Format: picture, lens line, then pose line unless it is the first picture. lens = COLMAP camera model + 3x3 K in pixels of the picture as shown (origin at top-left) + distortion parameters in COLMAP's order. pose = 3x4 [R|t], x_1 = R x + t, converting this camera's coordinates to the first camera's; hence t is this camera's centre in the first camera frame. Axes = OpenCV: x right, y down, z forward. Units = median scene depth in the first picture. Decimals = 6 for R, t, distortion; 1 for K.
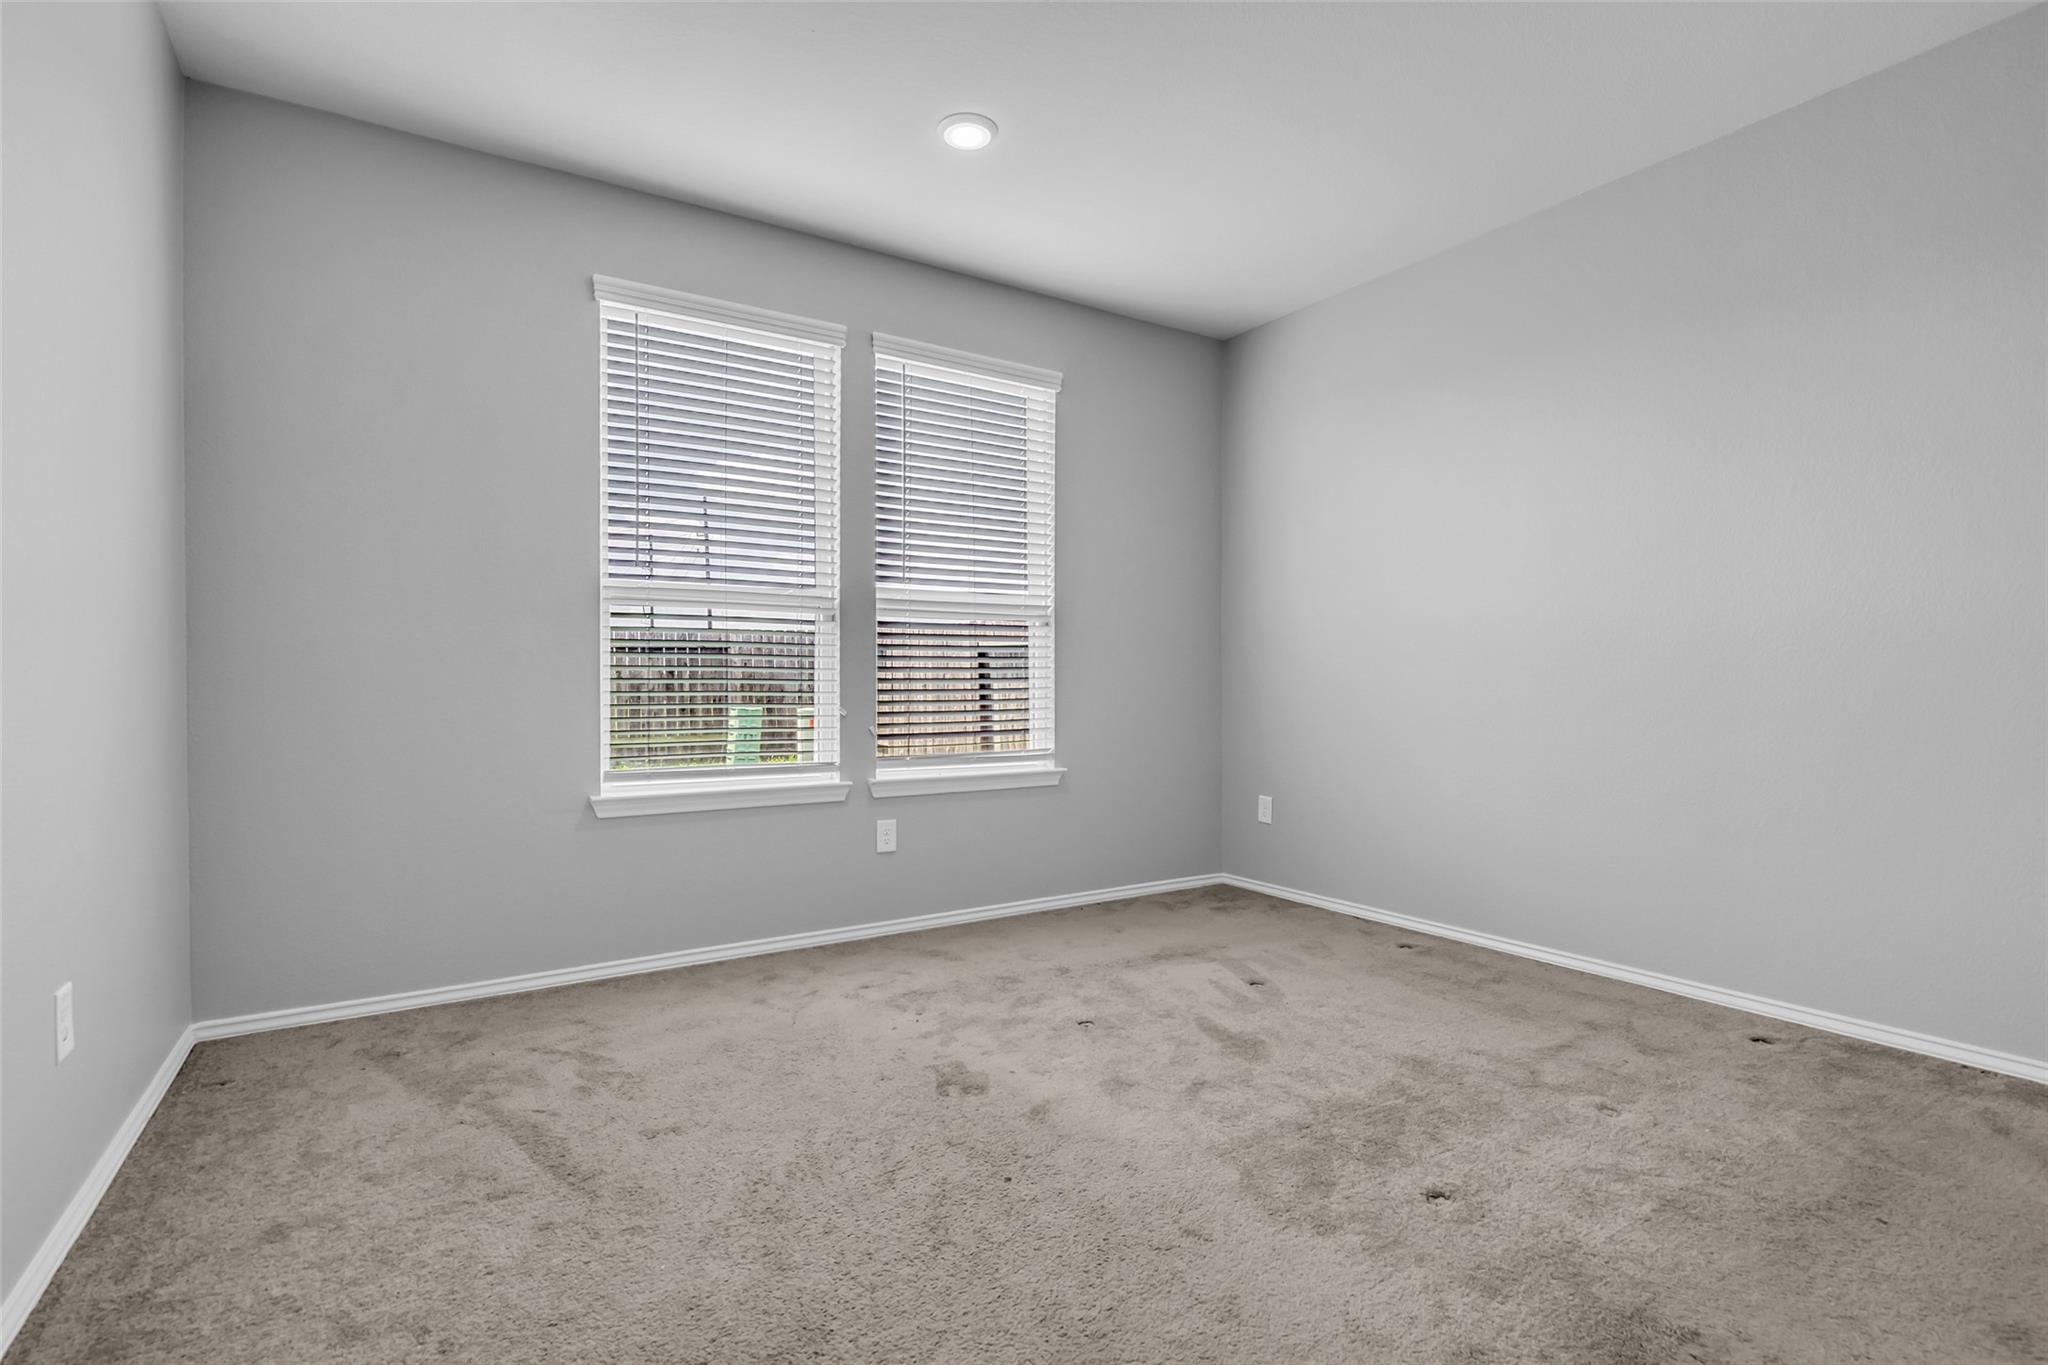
lens RADIAL K [[947.7, 0, 1026.7], [0, 947.7, 680.2], [0, 0, 1]] dist [-0.011159, -0.000125]
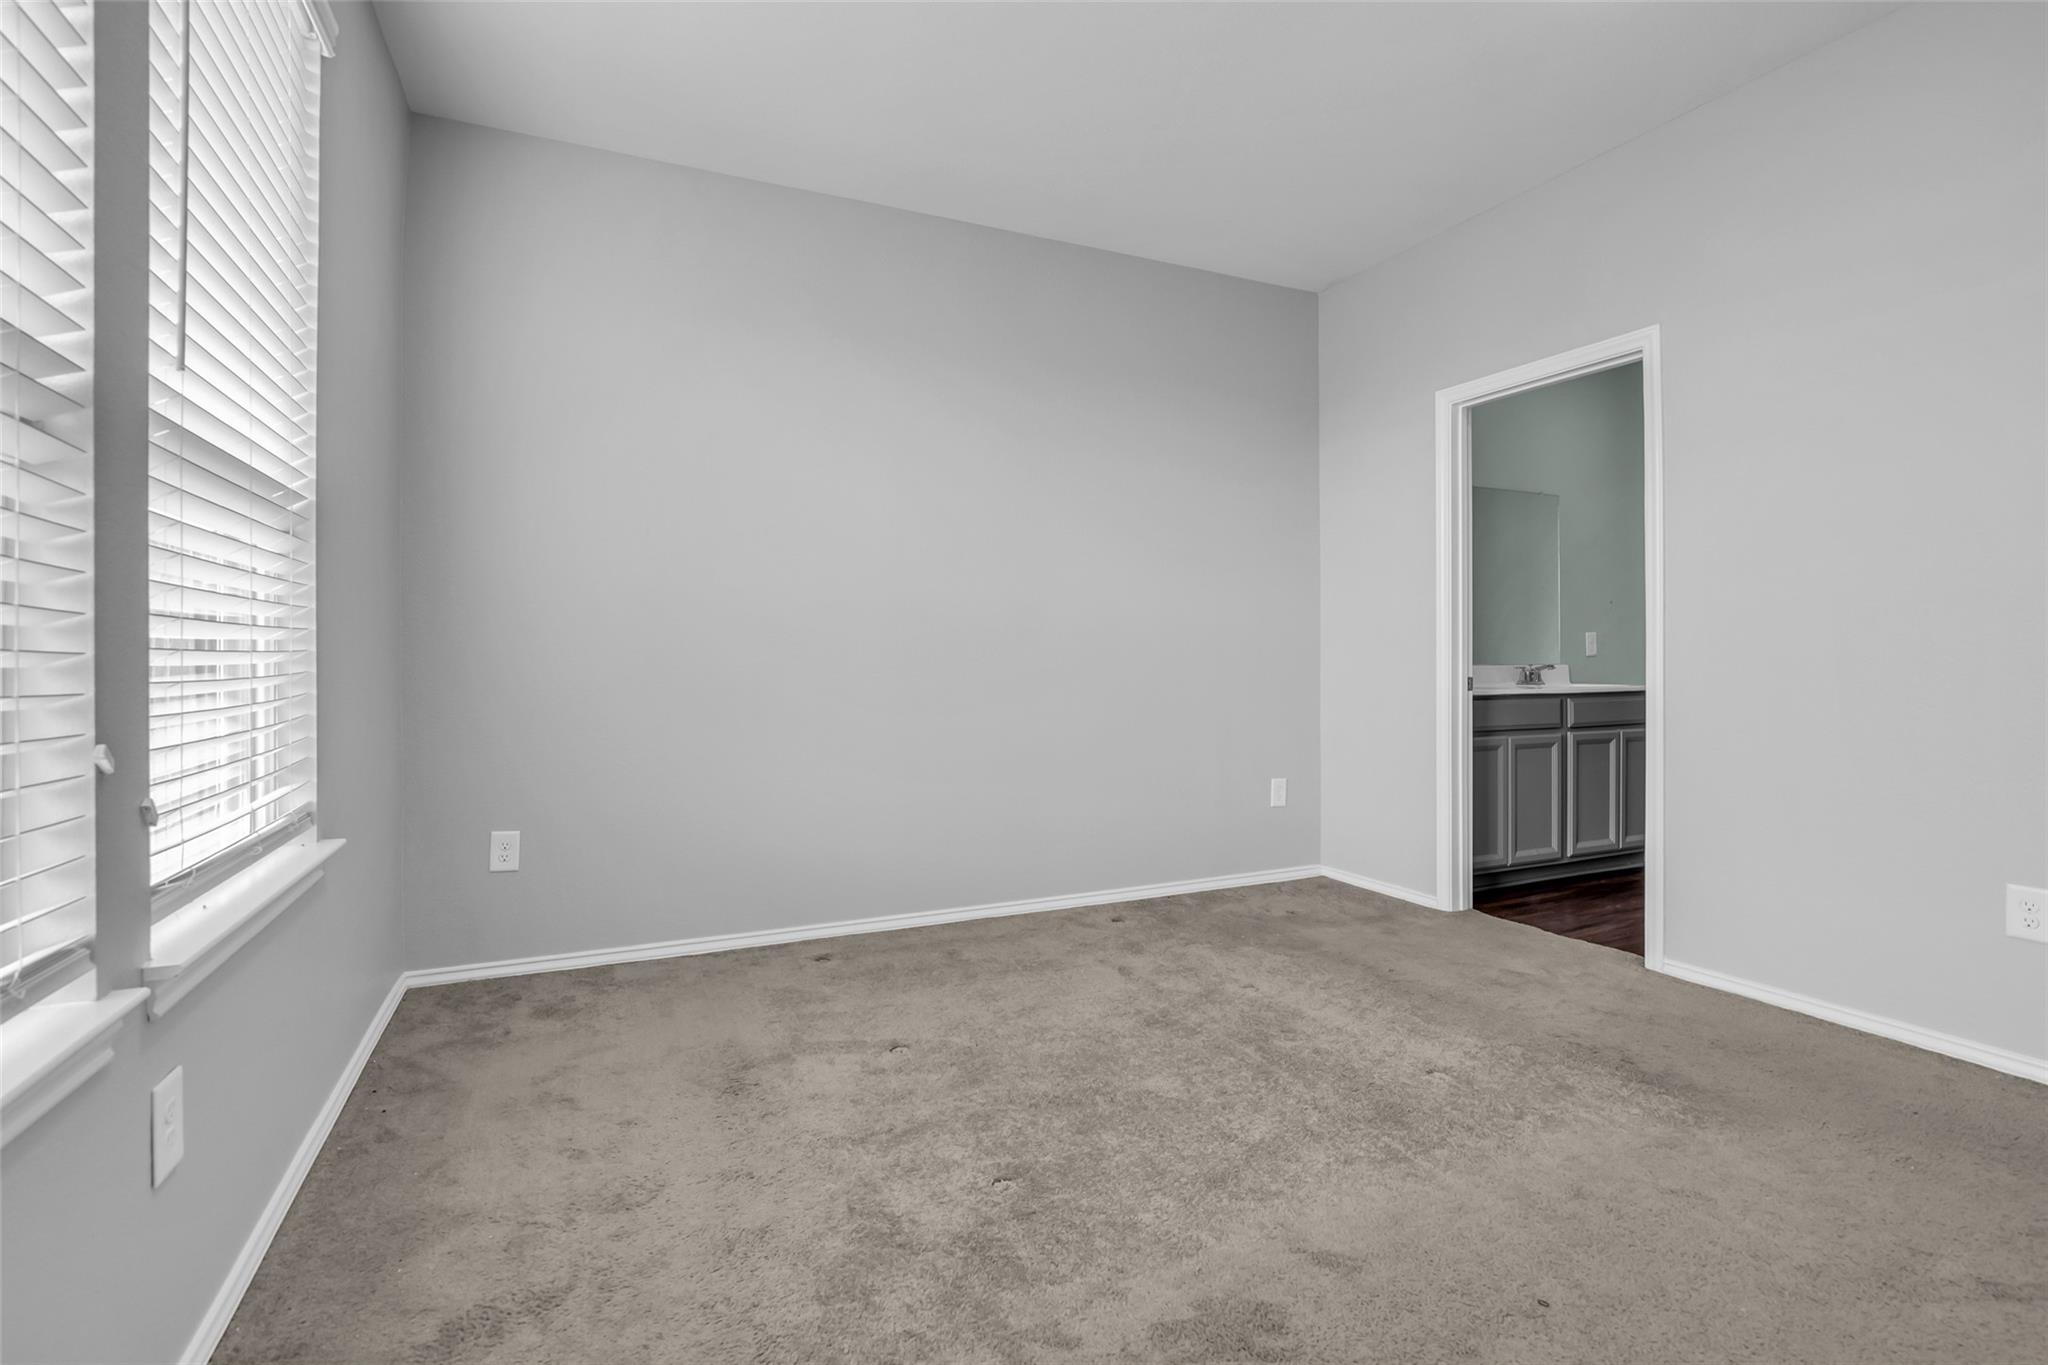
lens RADIAL K [[947.7, 0, 1022.3], [0, 947.7, 665.0], [0, 0, 1]] dist [-0.011159, -0.000125]
pose [[0.148934, -0.004414, 0.988837, -0.495406], [-0.000816, 0.999989, 0.004586, 0.004015], [-0.988847, -0.001490, 0.148929, 0.772286]]
